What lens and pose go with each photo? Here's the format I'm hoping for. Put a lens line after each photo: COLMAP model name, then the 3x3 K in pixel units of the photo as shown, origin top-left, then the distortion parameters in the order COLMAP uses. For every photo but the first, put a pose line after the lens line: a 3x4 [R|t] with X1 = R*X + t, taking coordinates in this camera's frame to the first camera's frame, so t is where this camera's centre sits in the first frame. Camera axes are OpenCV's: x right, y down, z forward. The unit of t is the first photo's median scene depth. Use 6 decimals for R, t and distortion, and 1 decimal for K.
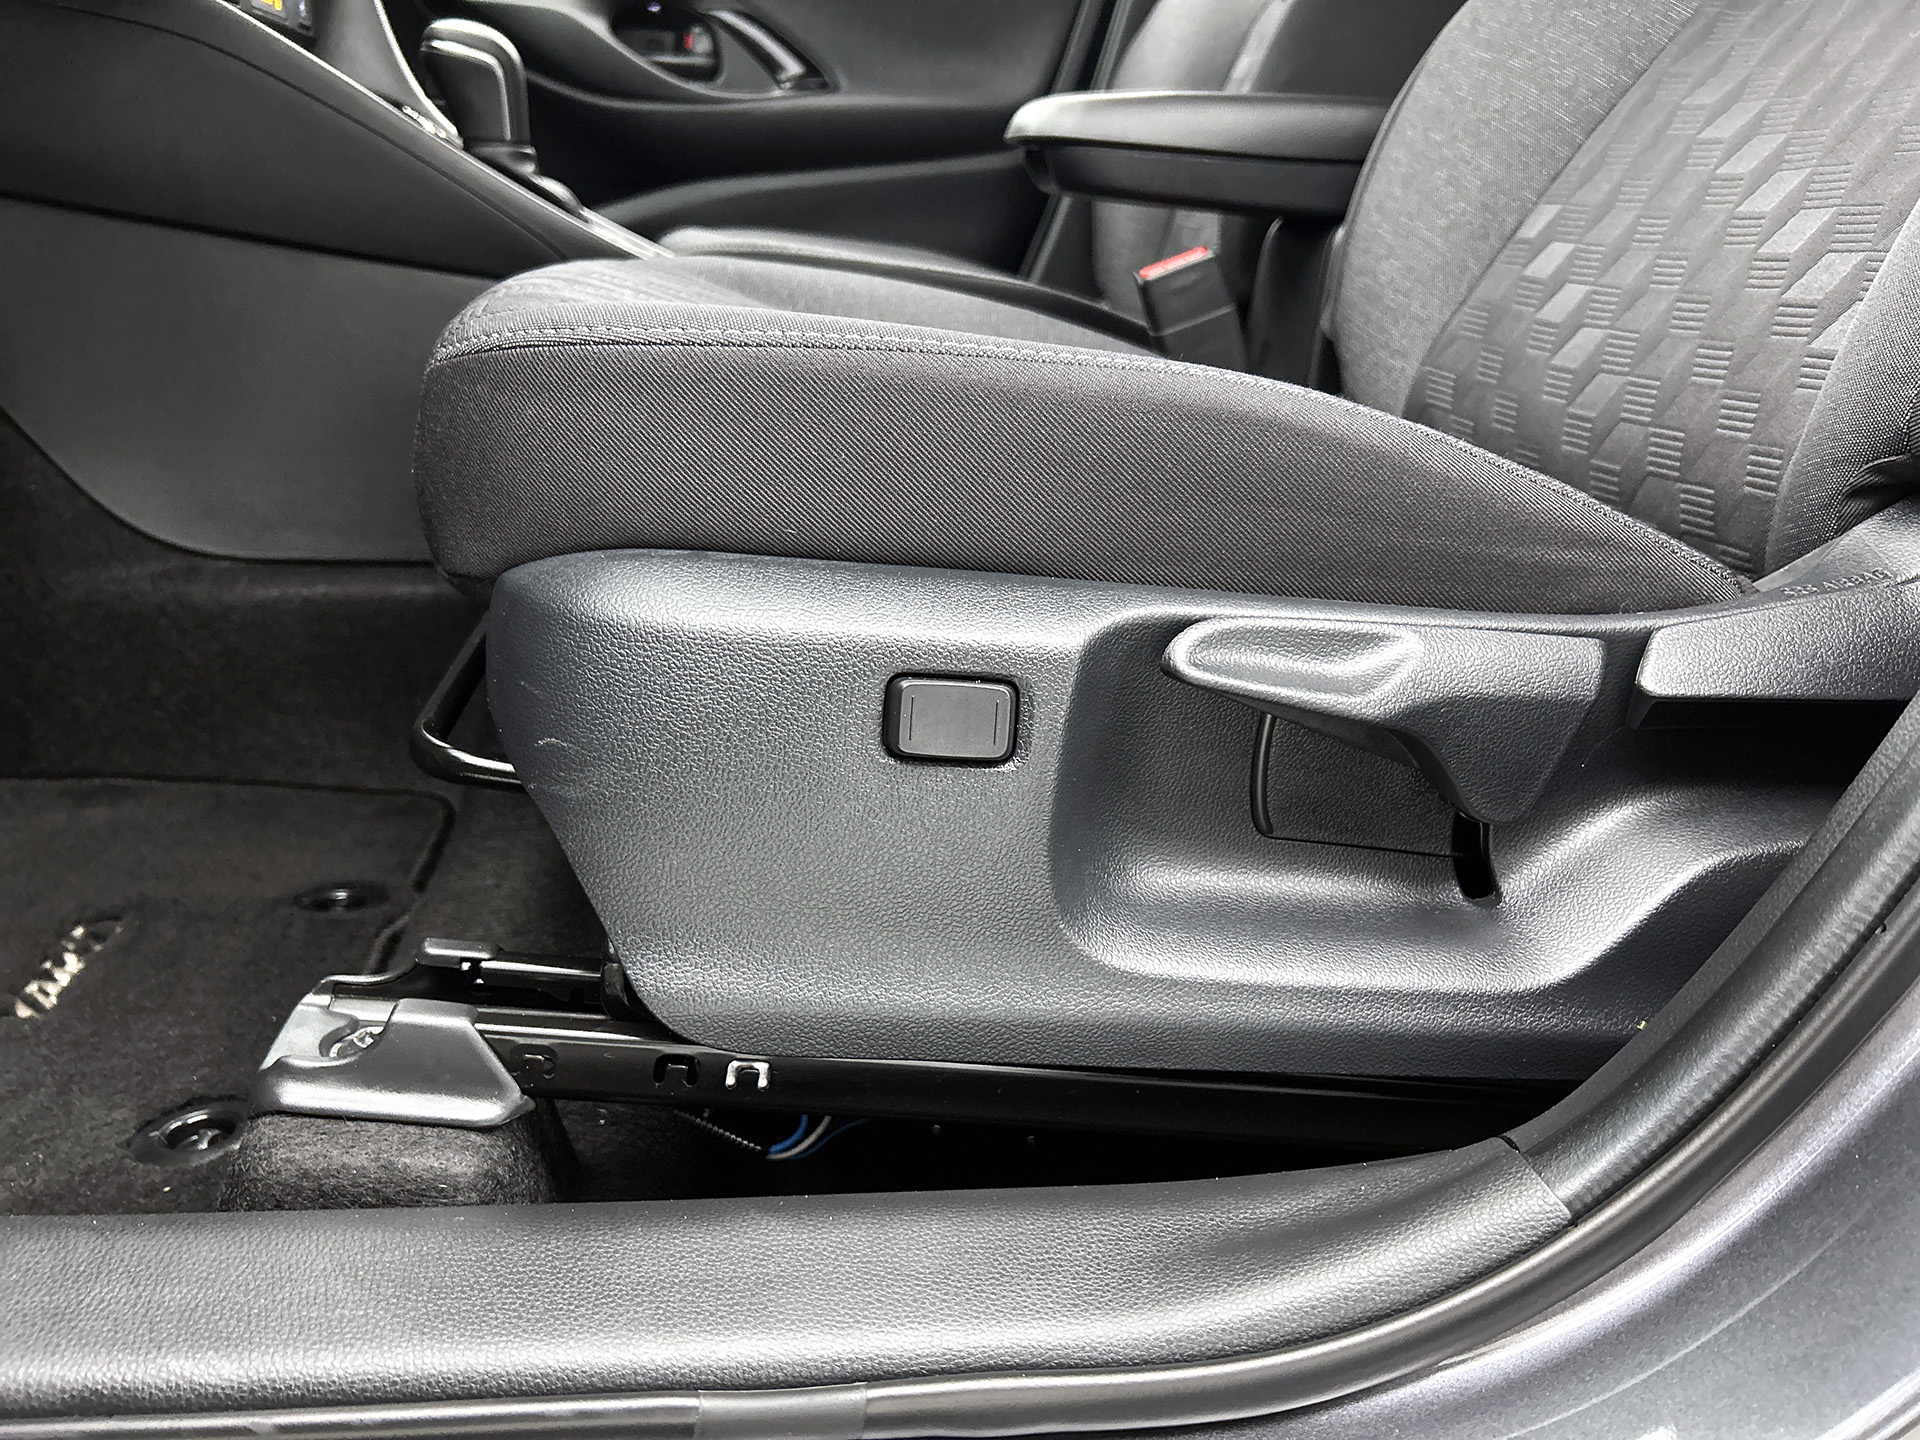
lens RADIAL K [[1458.3, 0, 982.2], [0, 1458.3, 724.5], [0, 0, 1]] dist [0.055698, -0.082516]
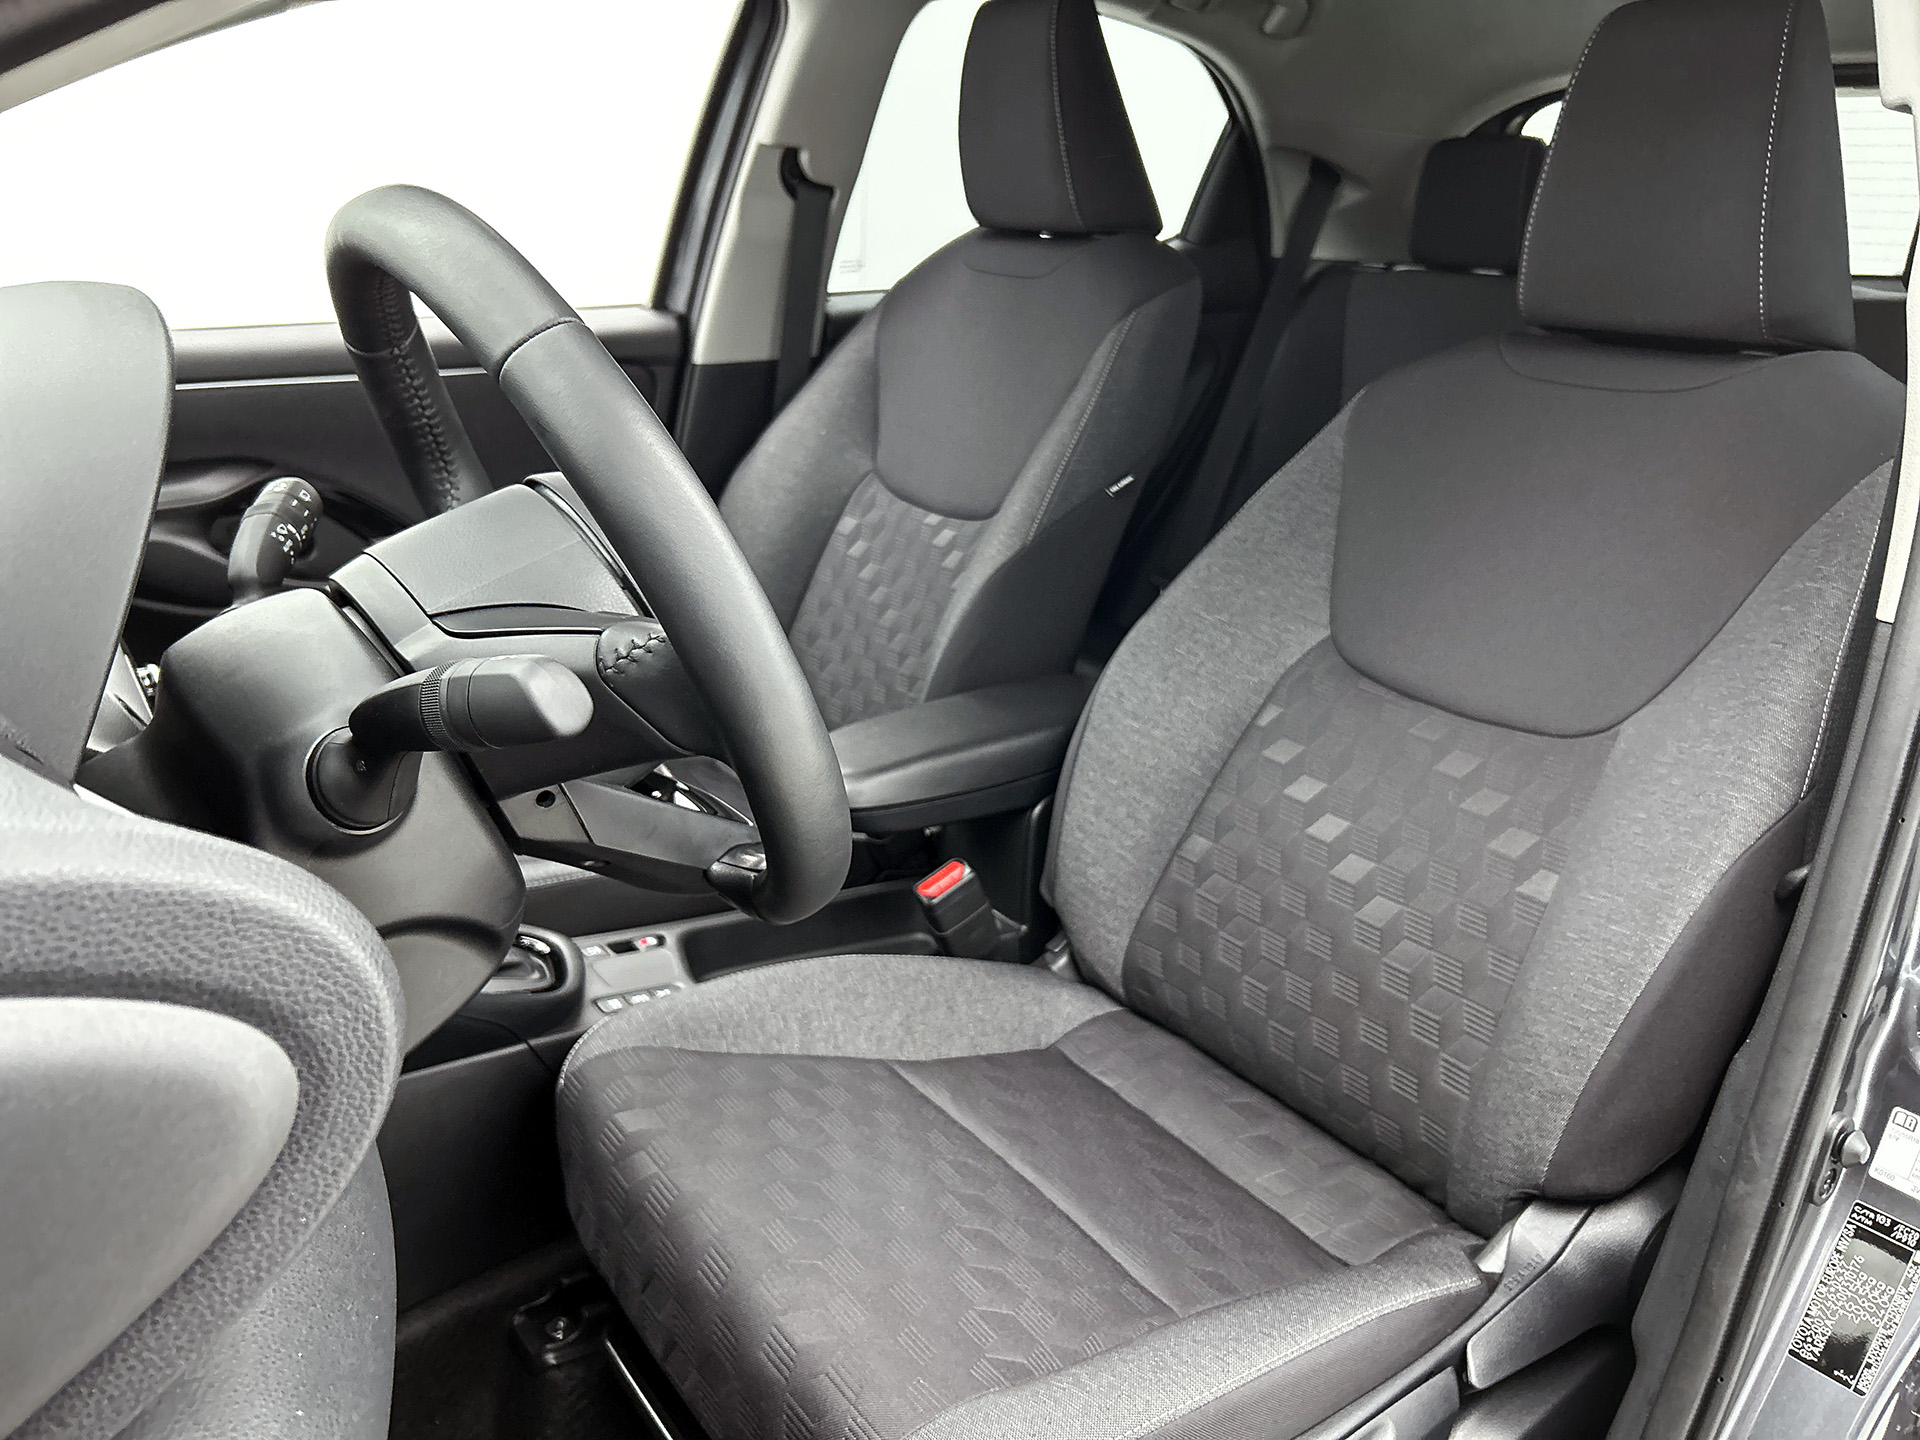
lens RADIAL K [[1458.3, 0, 982.2], [0, 1458.3, 724.5], [0, 0, 1]] dist [0.055698, -0.082516]
pose [[0.884017, -0.186728, 0.428541, -0.423390], [0.167374, 0.982410, 0.082798, -0.617880], [-0.436464, -0.001469, 0.899721, -0.240871]]
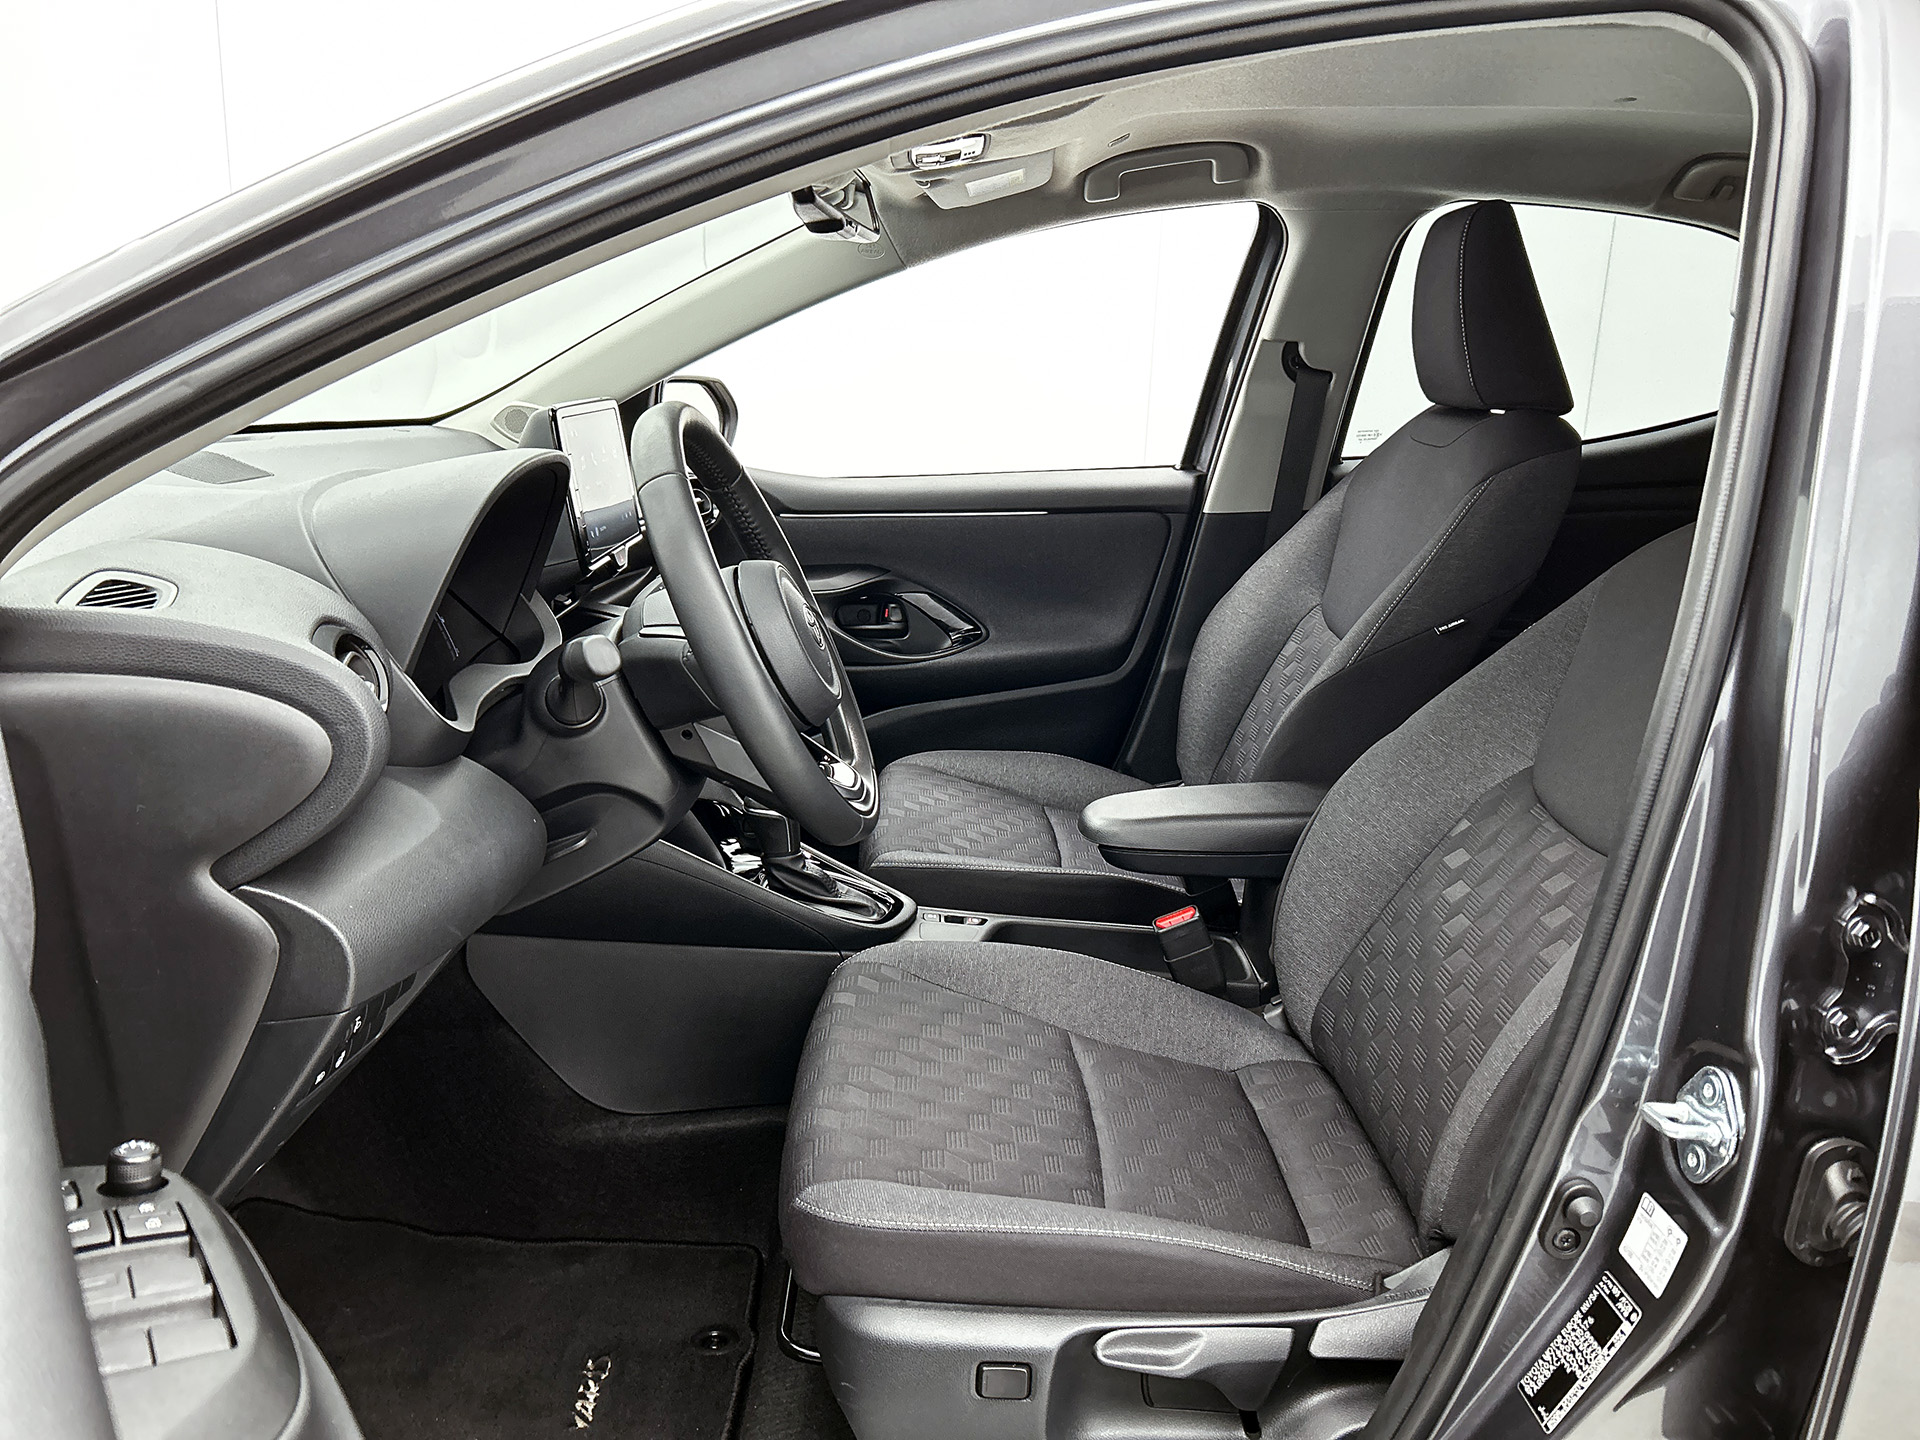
lens RADIAL K [[1458.3, 0, 982.2], [0, 1458.3, 724.5], [0, 0, 1]] dist [0.055698, -0.082516]
pose [[0.991500, -0.025069, -0.127671, 0.142740], [0.015747, 0.997171, -0.073503, -0.459657], [0.129153, 0.070868, 0.989089, -0.766790]]
